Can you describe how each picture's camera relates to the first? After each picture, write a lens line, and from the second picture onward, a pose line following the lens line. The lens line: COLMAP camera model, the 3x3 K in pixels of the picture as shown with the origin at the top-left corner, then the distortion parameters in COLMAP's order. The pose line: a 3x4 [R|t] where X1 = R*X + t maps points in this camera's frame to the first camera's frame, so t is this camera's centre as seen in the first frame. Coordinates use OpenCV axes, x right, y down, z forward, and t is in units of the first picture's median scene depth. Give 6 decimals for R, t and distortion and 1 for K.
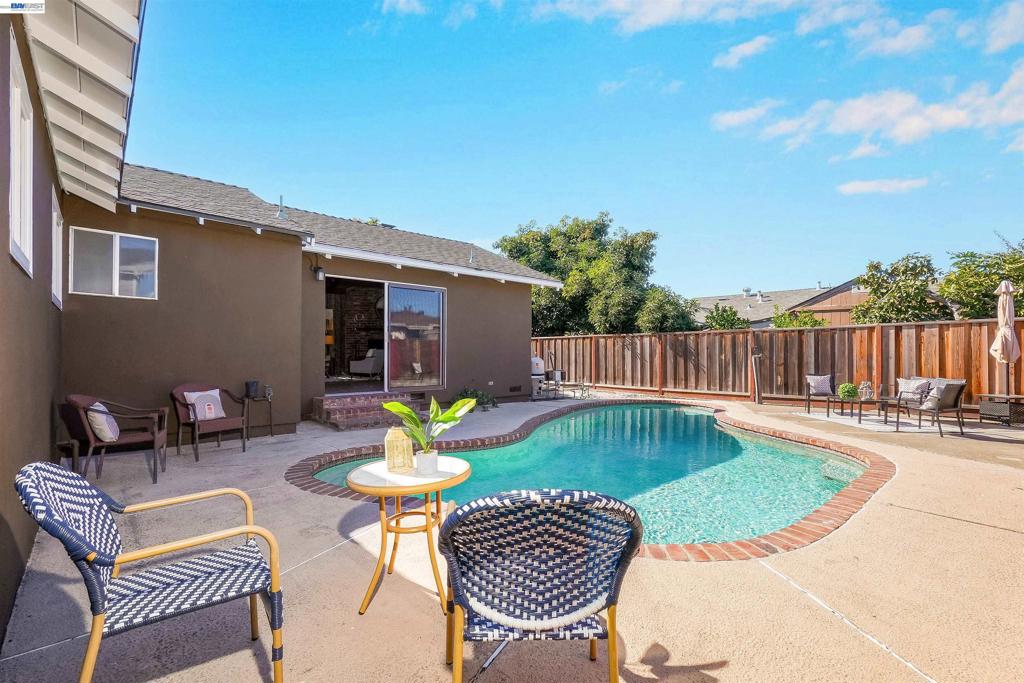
lens RADIAL K [[458.4, 0, 521.9], [0, 458.4, 352.9], [0, 0, 1]] dist [-0.016629, 0.006410]
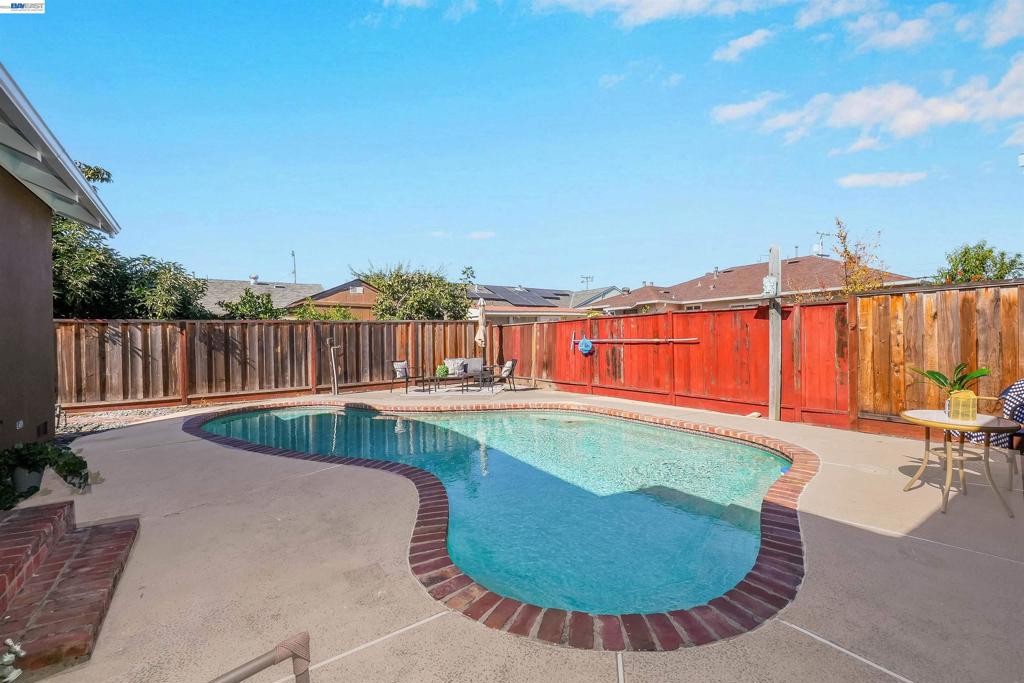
lens RADIAL K [[447.2, 0, 515.4], [0, 447.2, 337.4], [0, 0, 1]] dist [-0.015713, 0.007471]
pose [[0.139864, -0.001446, 0.990170, -0.394731], [0.019772, 0.999804, -0.001332, -0.005508], [-0.989973, 0.019764, 0.139865, 0.455028]]
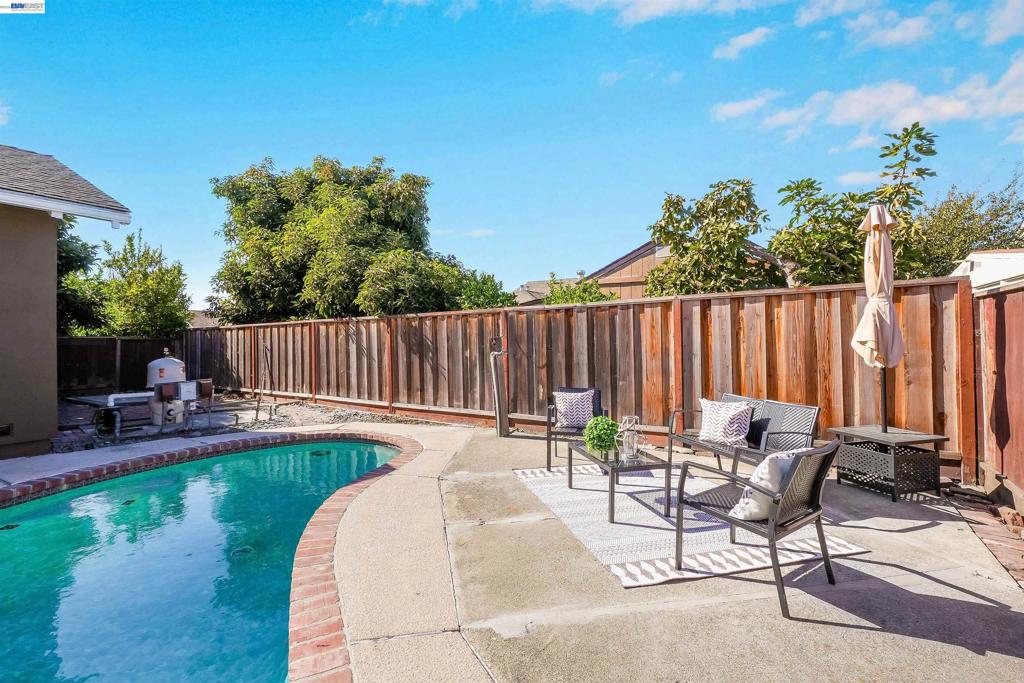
lens RADIAL K [[447.2, 0, 515.4], [0, 447.2, 337.4], [0, 0, 1]] dist [-0.015713, 0.007471]
pose [[0.970760, -0.008727, 0.239892, 0.390520], [0.010913, 0.999910, -0.007786, -0.008303], [-0.239802, 0.010176, 0.970768, 0.434223]]
